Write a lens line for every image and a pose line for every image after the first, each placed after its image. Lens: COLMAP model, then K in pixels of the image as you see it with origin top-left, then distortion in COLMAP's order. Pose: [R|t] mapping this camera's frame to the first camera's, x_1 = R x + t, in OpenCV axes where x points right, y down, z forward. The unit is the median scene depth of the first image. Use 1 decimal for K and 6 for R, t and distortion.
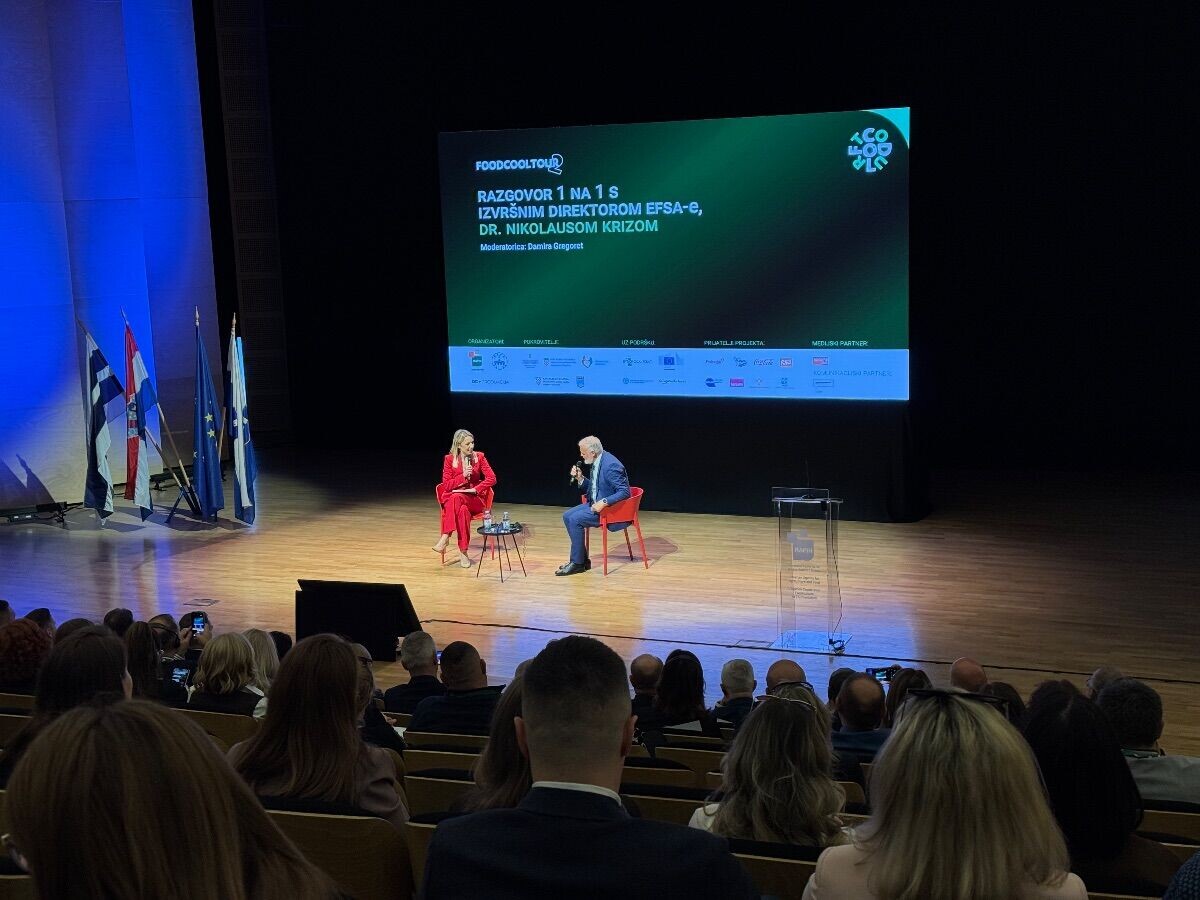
lens RADIAL K [[1643.8, 0, 602.9], [0, 1643.8, 455.7], [0, 0, 1]] dist [0.158279, -0.003755]
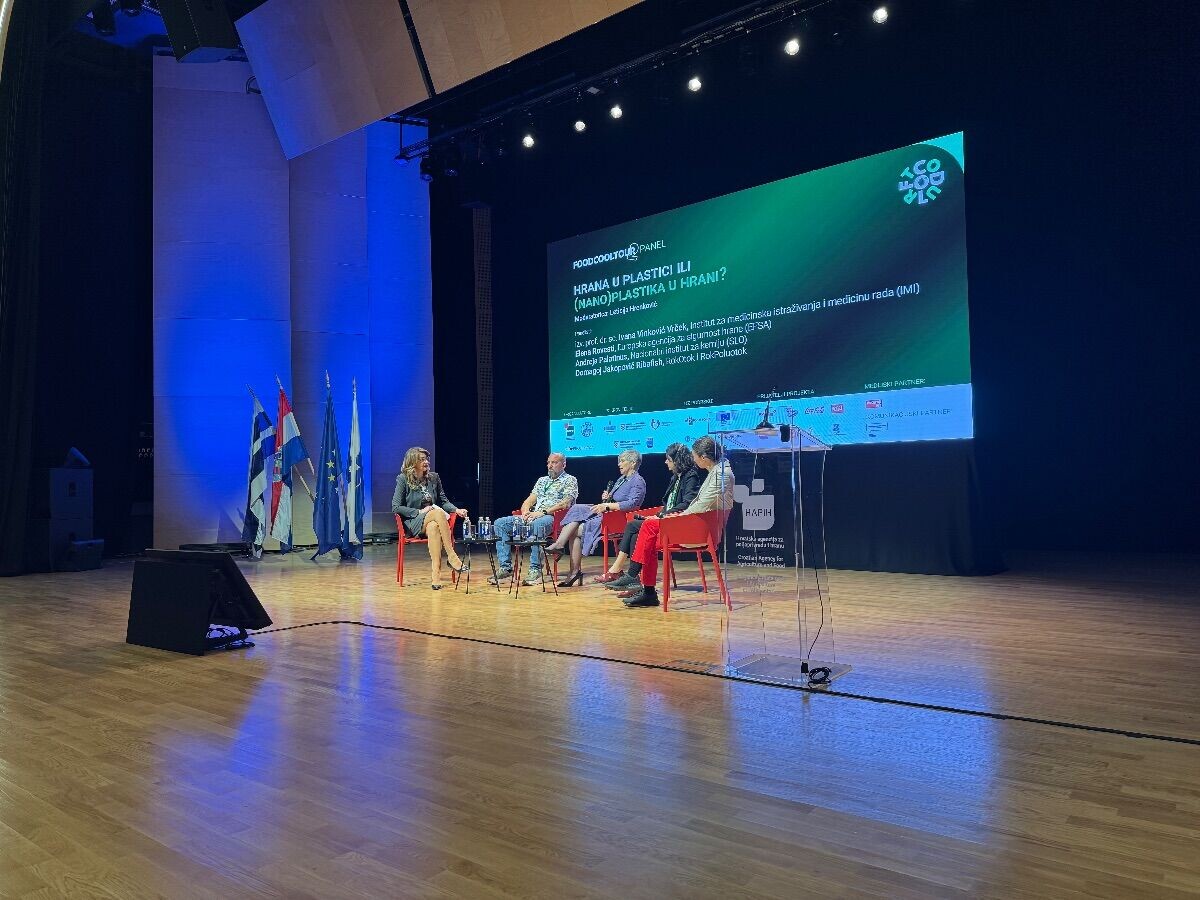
lens RADIAL K [[828.7, 0, 600.0], [0, 828.7, 450.0], [0, 0, 1]] dist [0.148461, -0.253329]
pose [[0.964352, 0.003838, -0.264597, 0.104531], [-0.055900, 0.980285, -0.189514, 0.069310], [0.258653, 0.197549, 0.945554, 0.483927]]
